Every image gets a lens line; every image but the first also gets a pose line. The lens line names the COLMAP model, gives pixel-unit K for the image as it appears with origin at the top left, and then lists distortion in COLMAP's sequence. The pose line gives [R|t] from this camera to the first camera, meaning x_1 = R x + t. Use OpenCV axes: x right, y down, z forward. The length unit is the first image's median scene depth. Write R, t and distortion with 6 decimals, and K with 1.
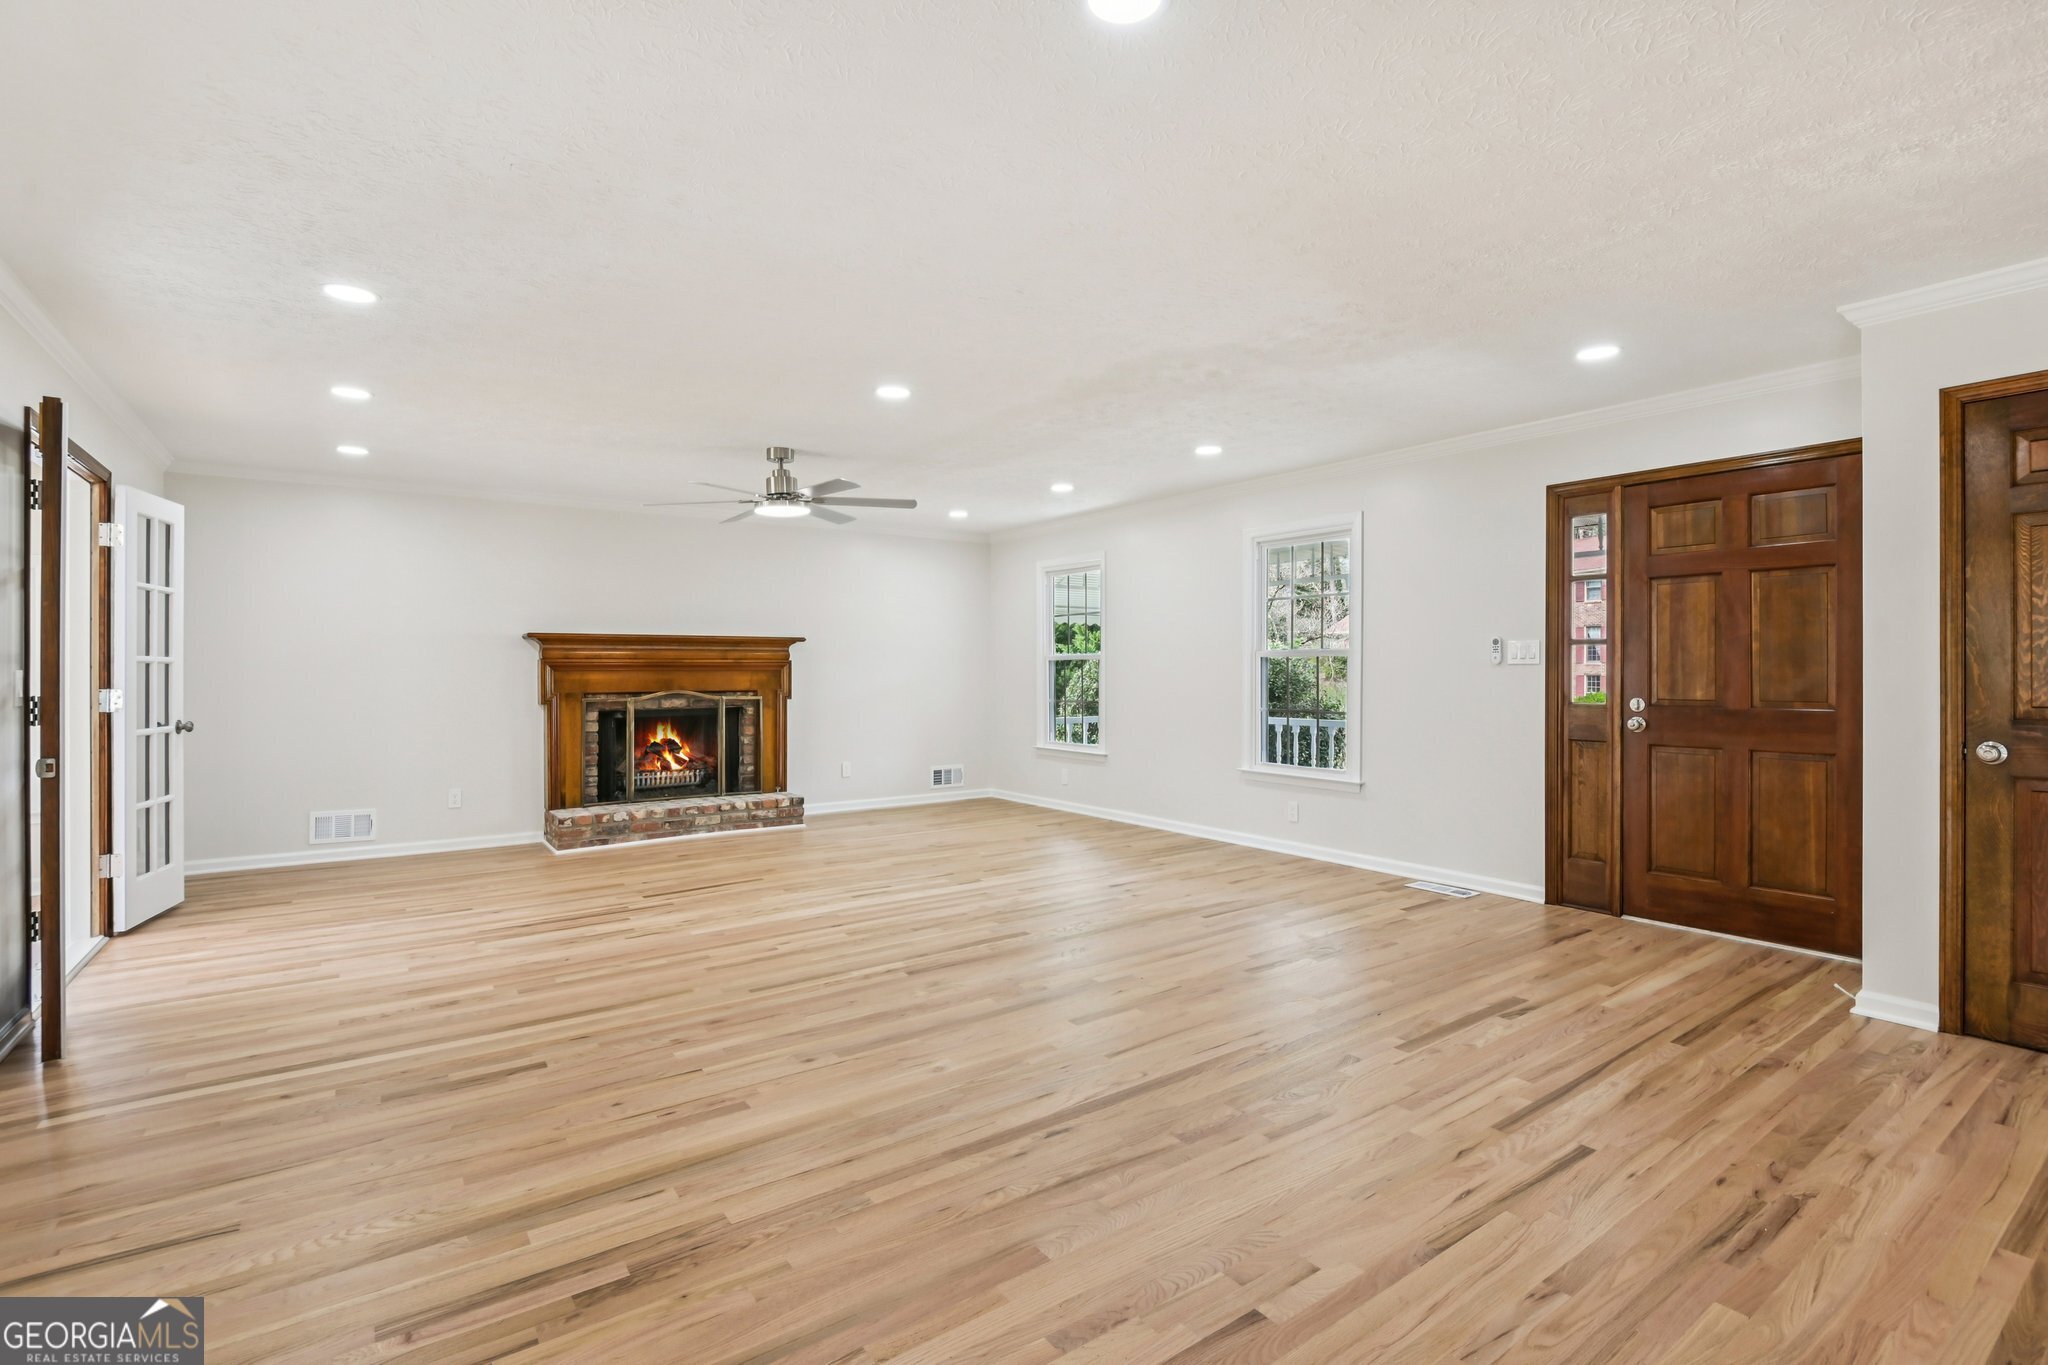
lens RADIAL K [[947.8, 0, 1031.8], [0, 947.8, 664.3], [0, 0, 1]] dist [-0.010870, -0.000765]
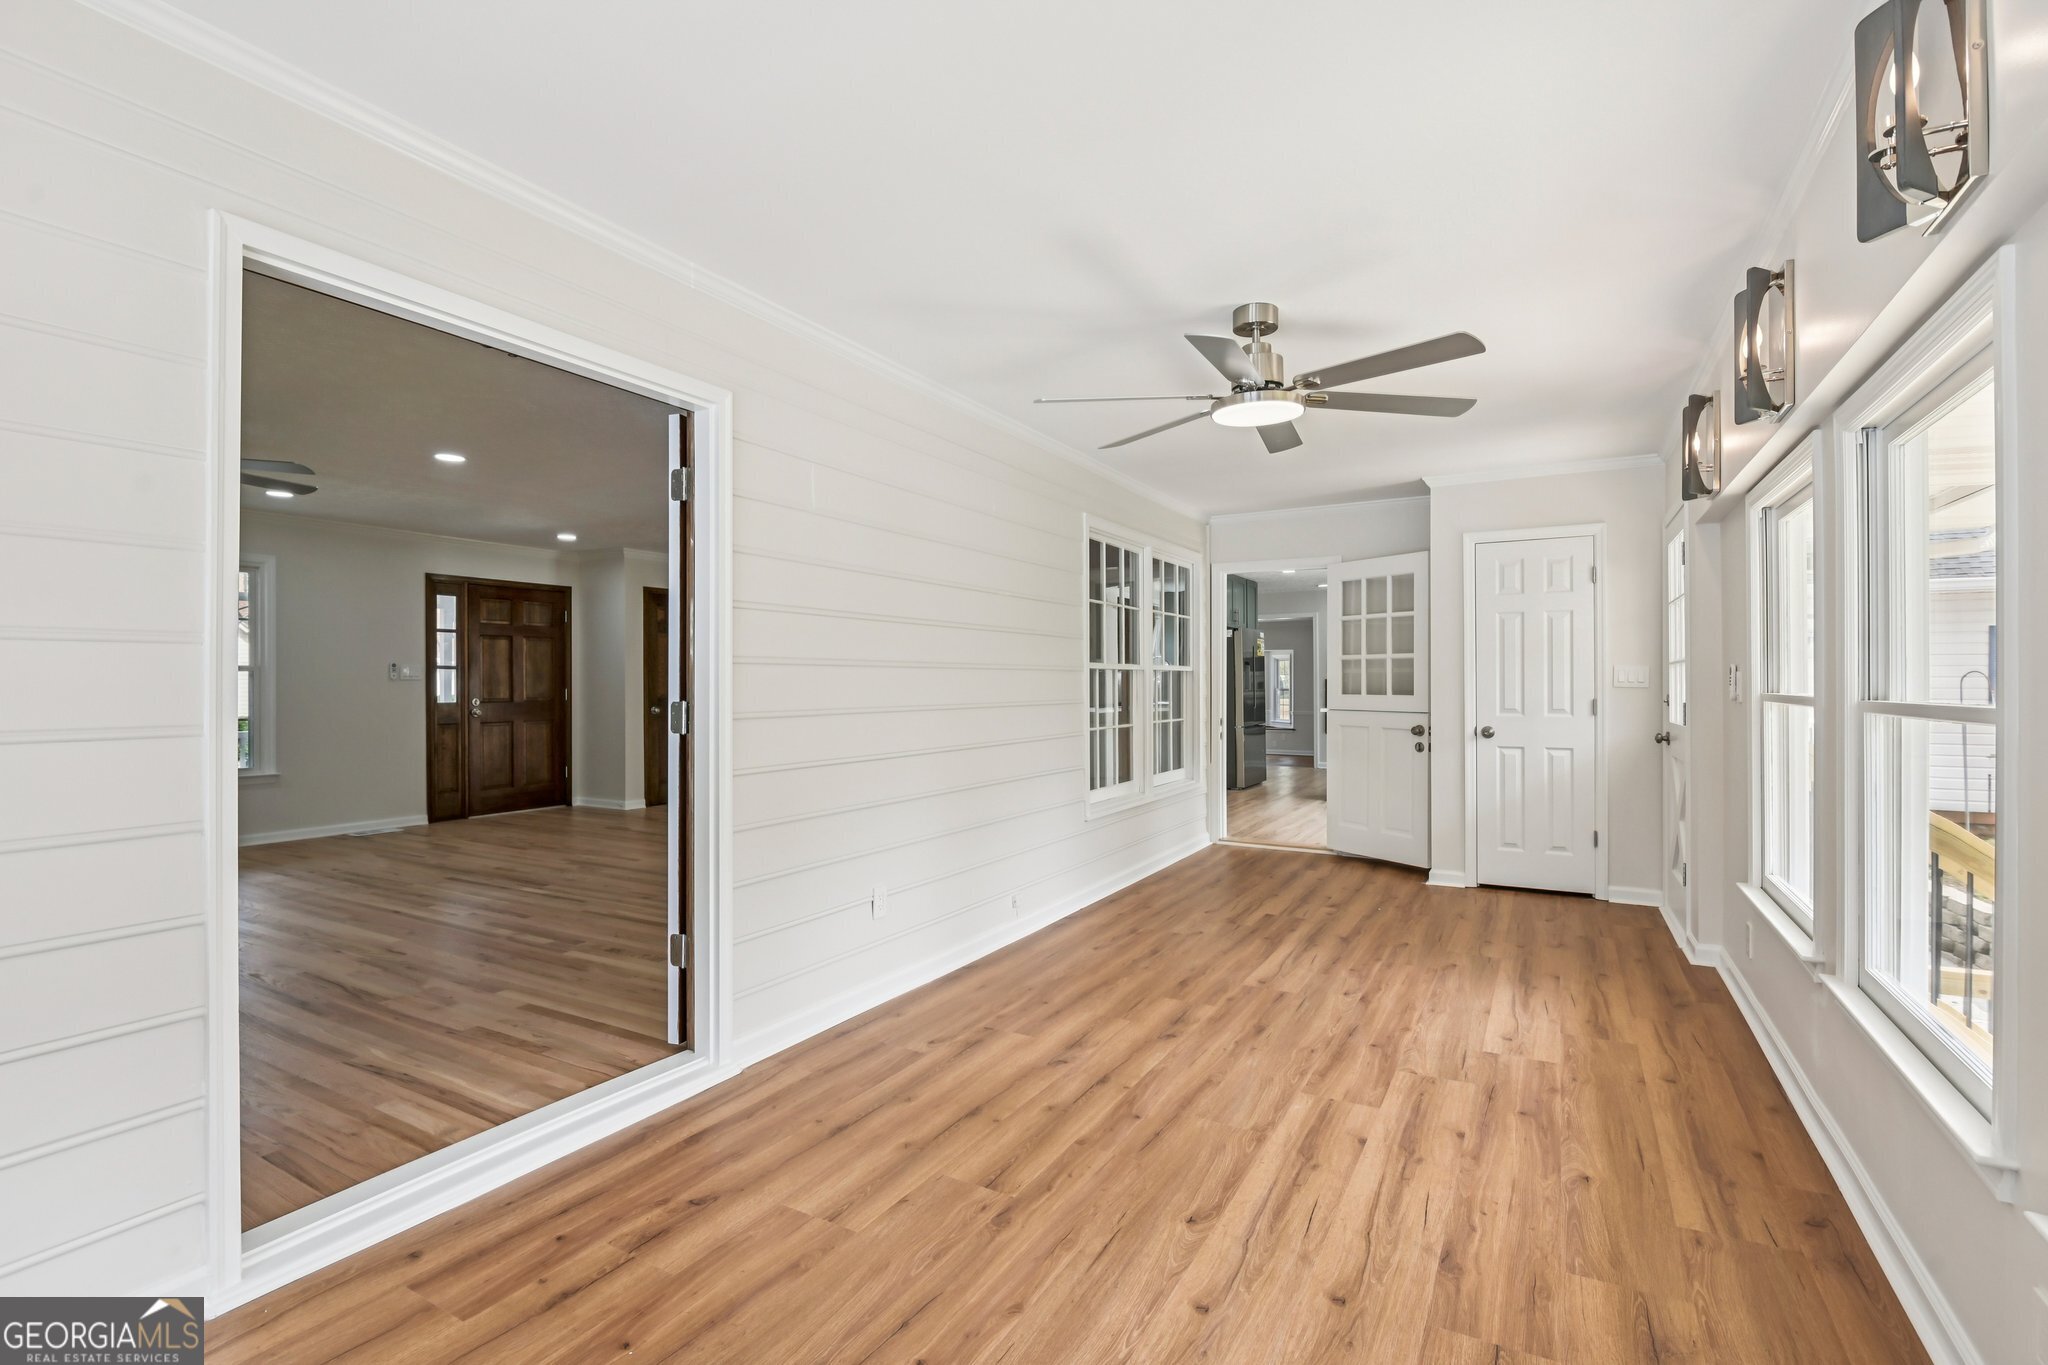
lens RADIAL K [[948.8, 0, 1024.0], [0, 948.8, 682.5], [0, 0, 1]] dist [-0.010257, -0.000221]
pose [[-0.422571, 0.007440, 0.906299, -1.392056], [-0.001161, 0.999961, -0.008750, 0.017071], [-0.906329, -0.004750, -0.422546, 0.738652]]
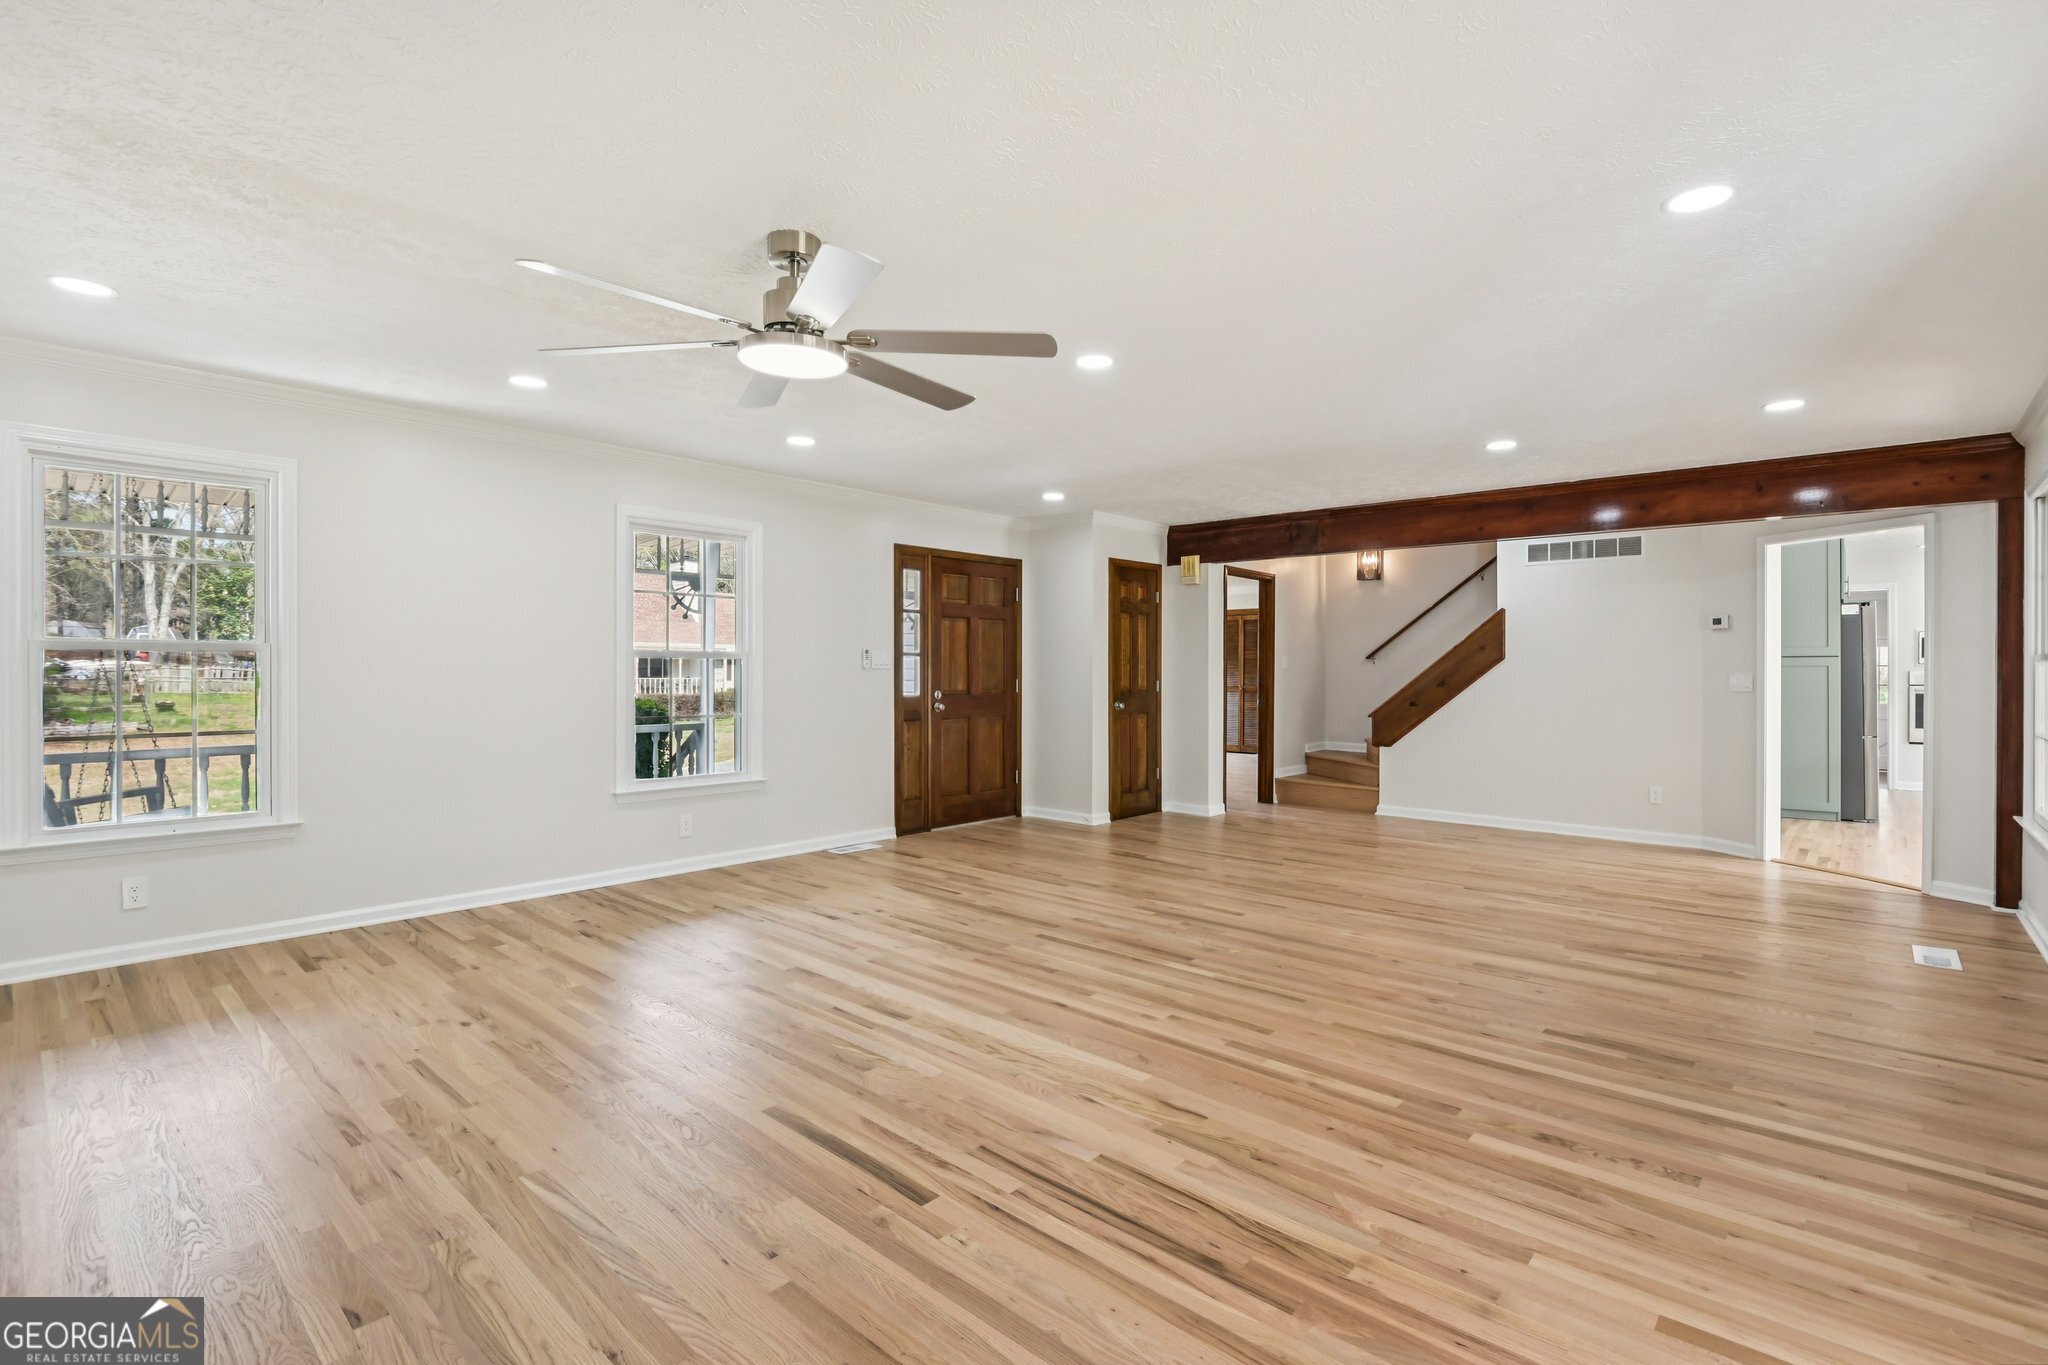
lens RADIAL K [[952.2, 0, 1030.3], [0, 952.2, 669.6], [0, 0, 1]] dist [-0.003961, -0.000066]
pose [[-0.218277, 0.004772, 0.975875, -0.882038], [-0.008707, 0.999939, -0.006837, 0.008623], [-0.975848, -0.009989, -0.218222, 1.099614]]
